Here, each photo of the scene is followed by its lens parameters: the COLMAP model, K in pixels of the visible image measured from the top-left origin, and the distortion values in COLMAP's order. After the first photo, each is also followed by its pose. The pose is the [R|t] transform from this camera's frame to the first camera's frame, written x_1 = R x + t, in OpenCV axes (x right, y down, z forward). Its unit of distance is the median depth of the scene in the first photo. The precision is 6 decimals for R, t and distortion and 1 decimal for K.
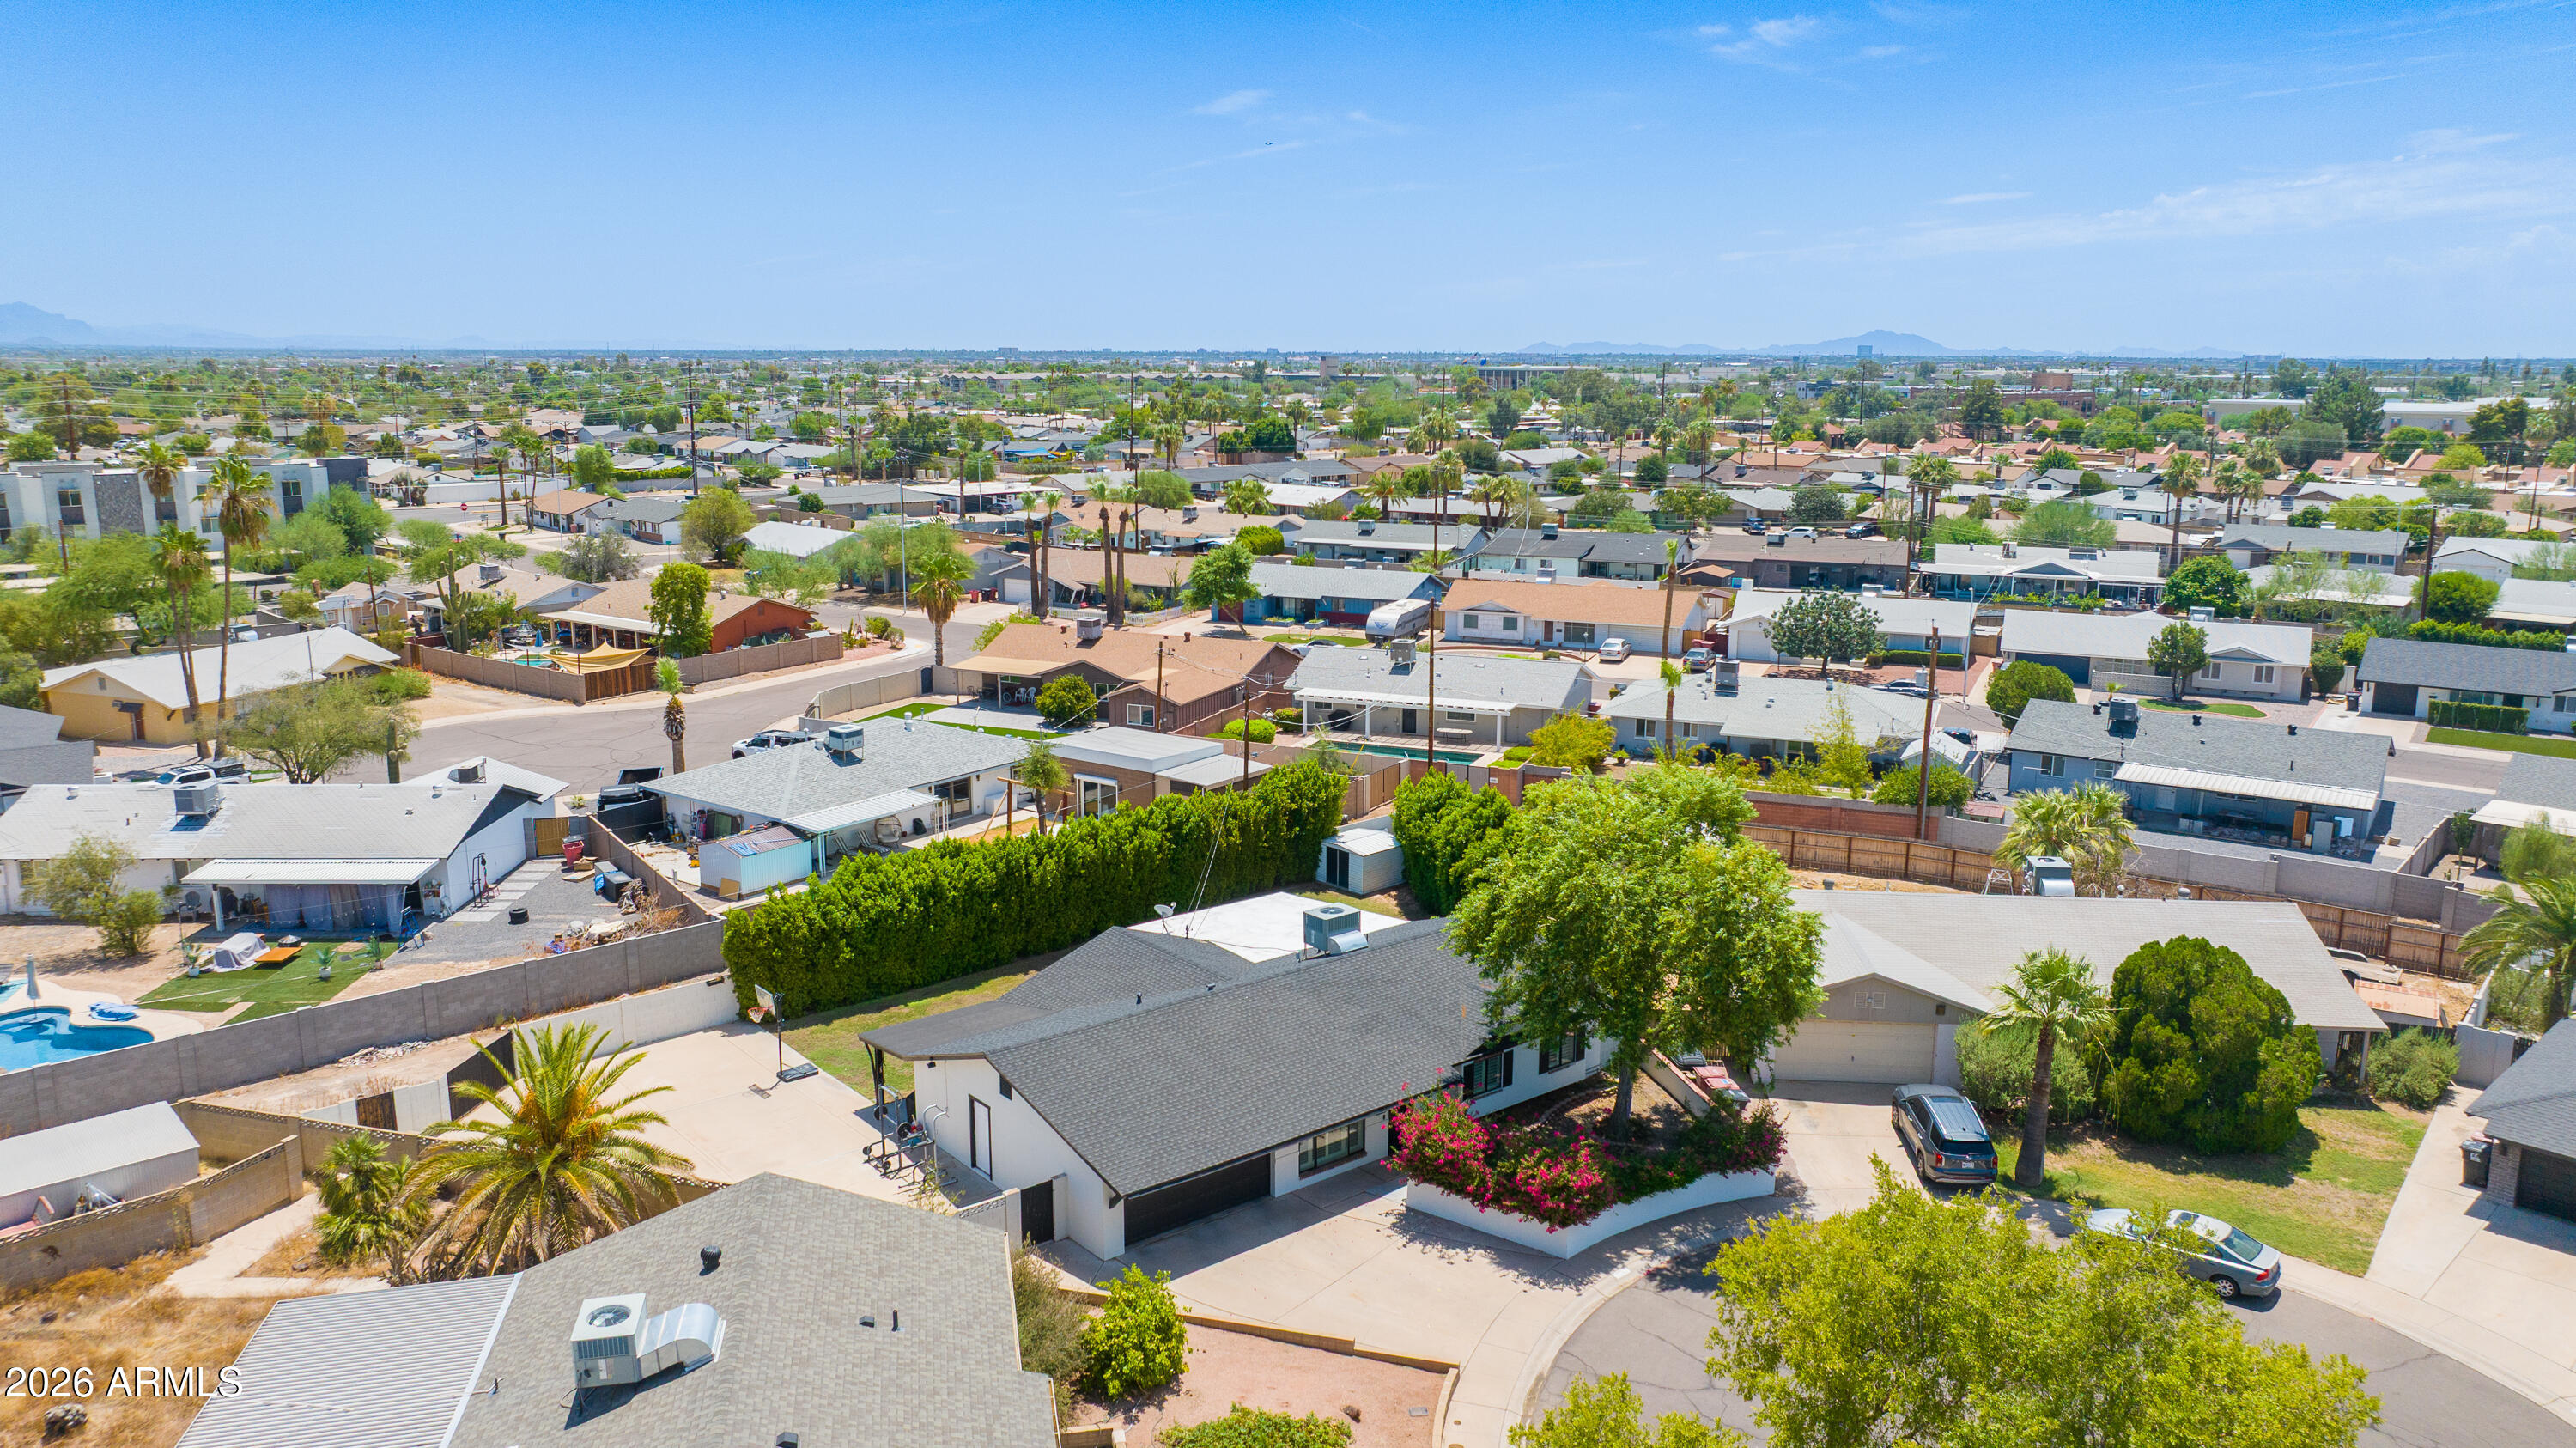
lens RADIAL K [[1813.6, 0, 1288.0], [0, 1813.6, 724.0], [0, 0, 1]] dist [-0.073564, 0.098895]
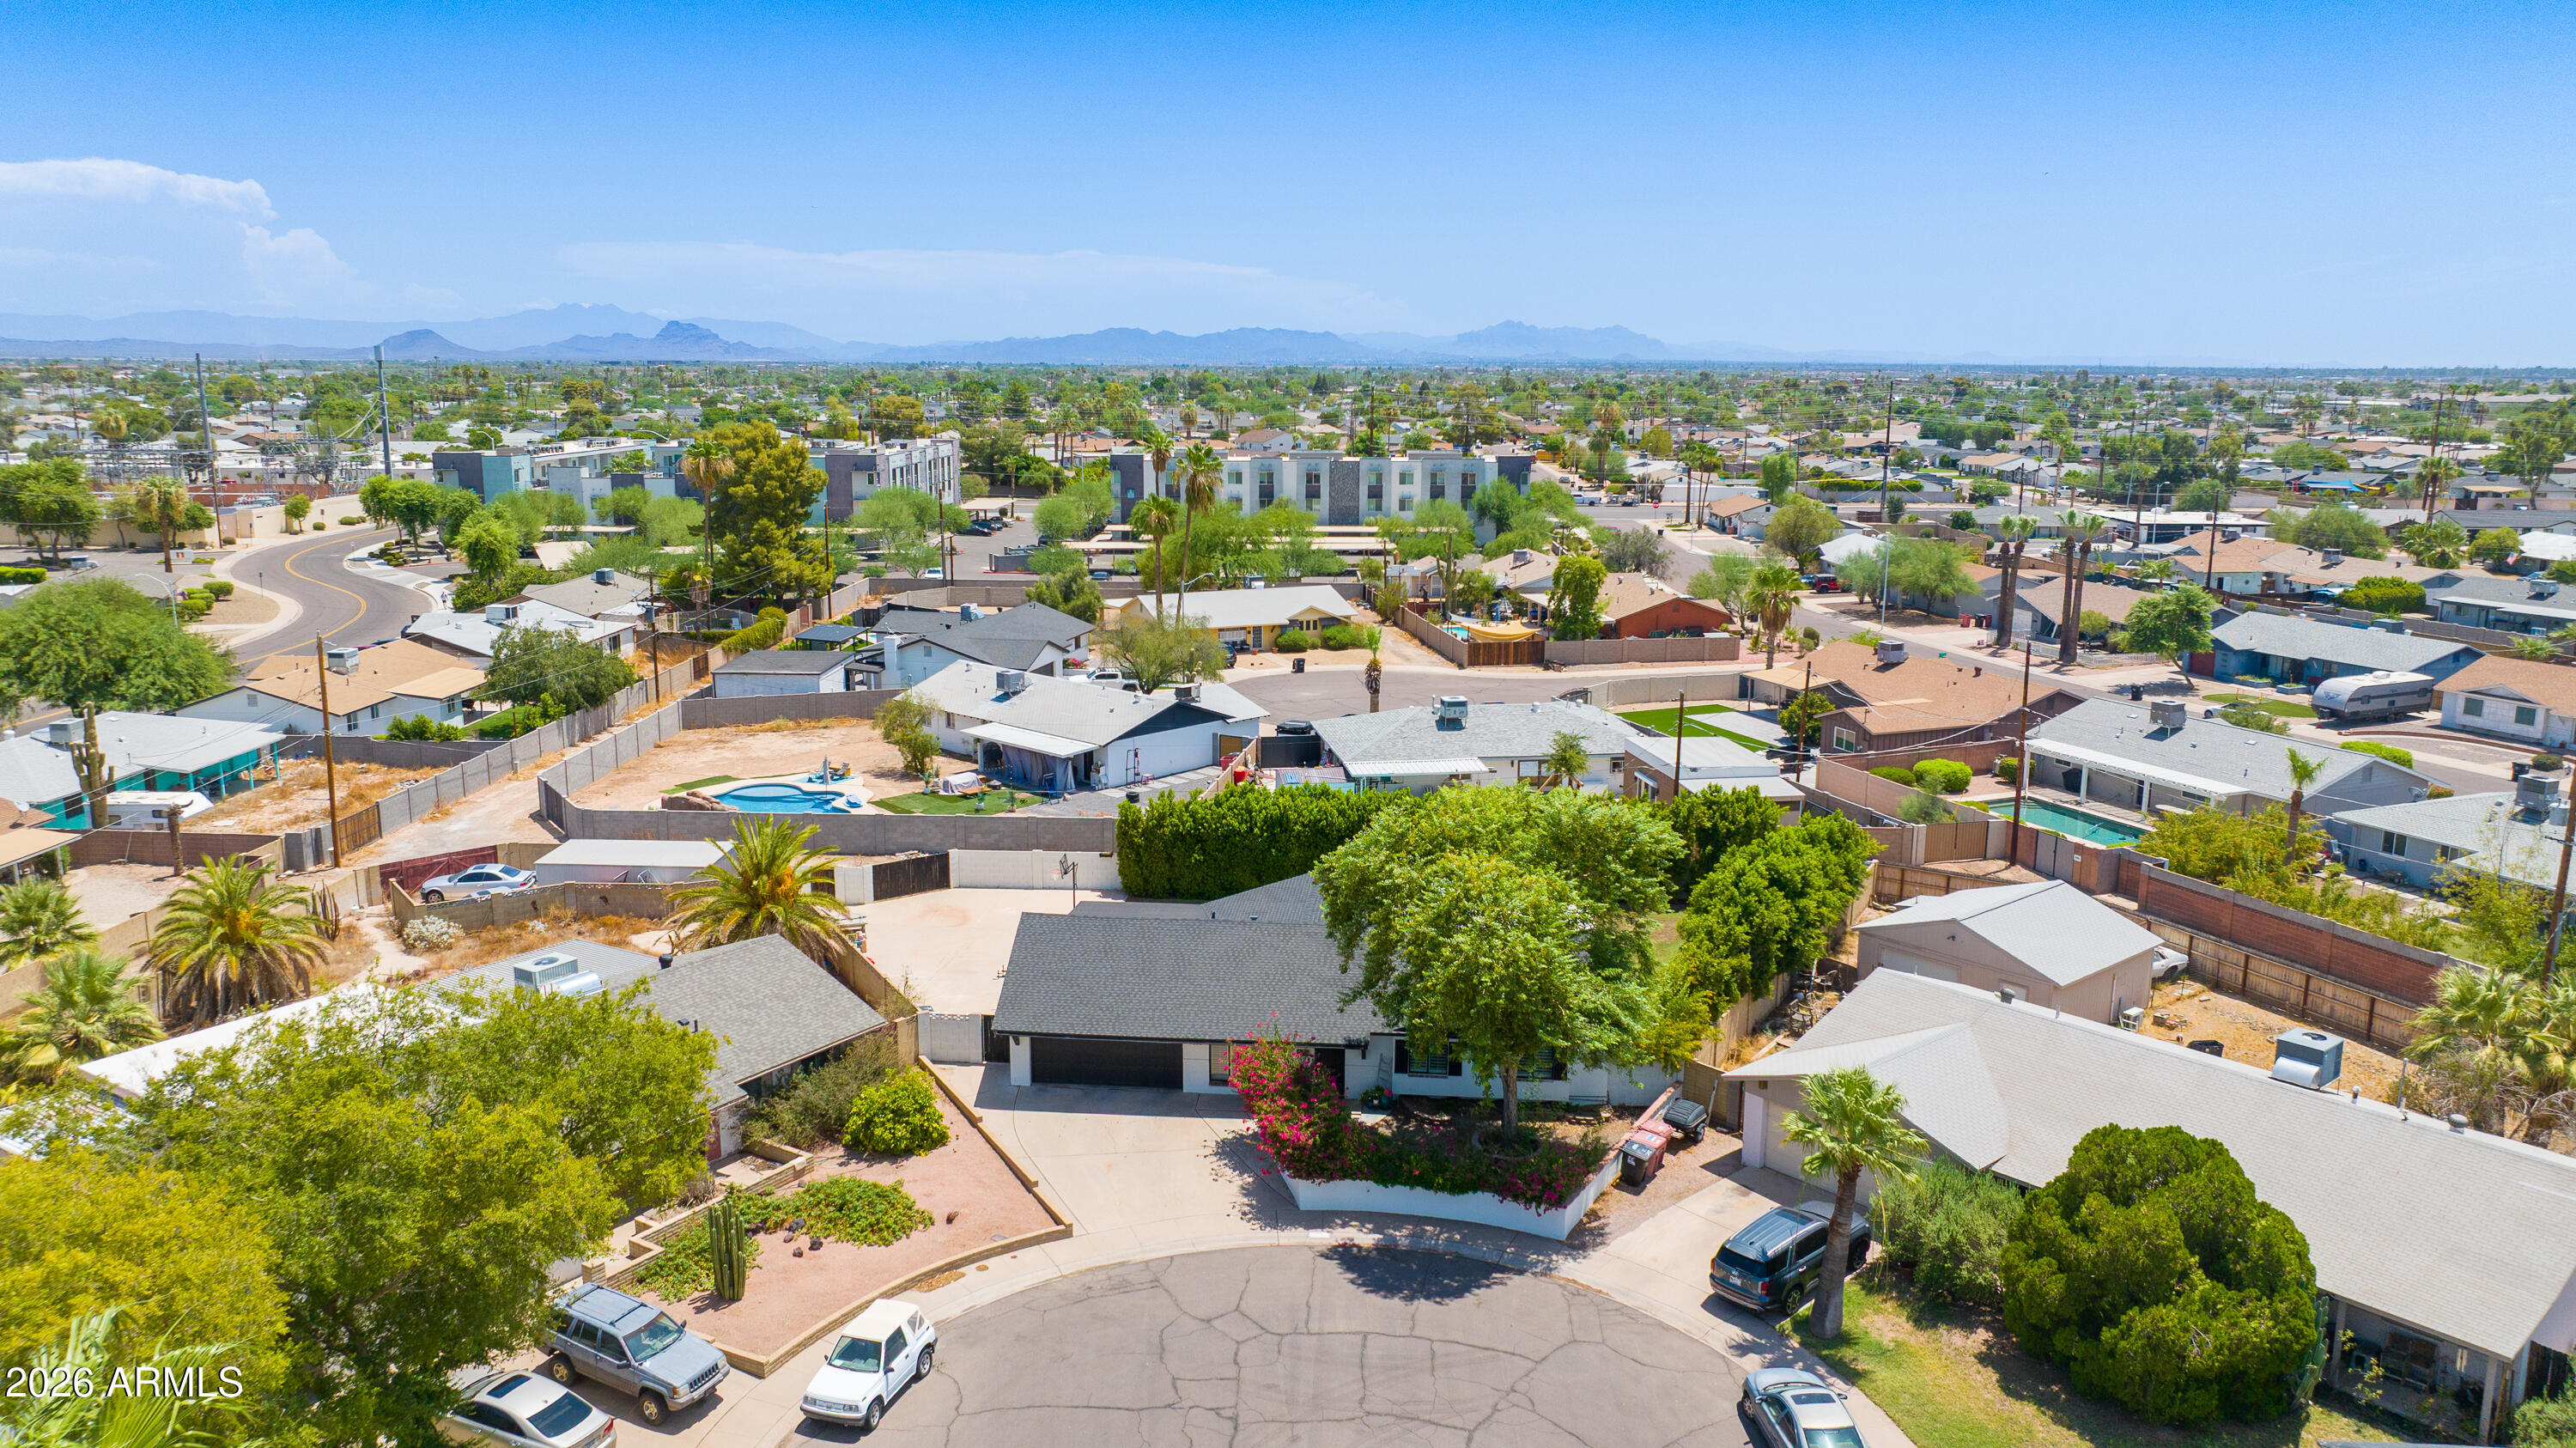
lens RADIAL K [[1813.6, 0, 1288.0], [0, 1813.6, 724.0], [0, 0, 1]] dist [-0.073564, 0.098895]
pose [[0.704142, 0.136139, -0.696886, 0.354372], [-0.142122, 0.988609, 0.049527, -0.017421], [0.695691, 0.064169, 0.715469, 0.084496]]
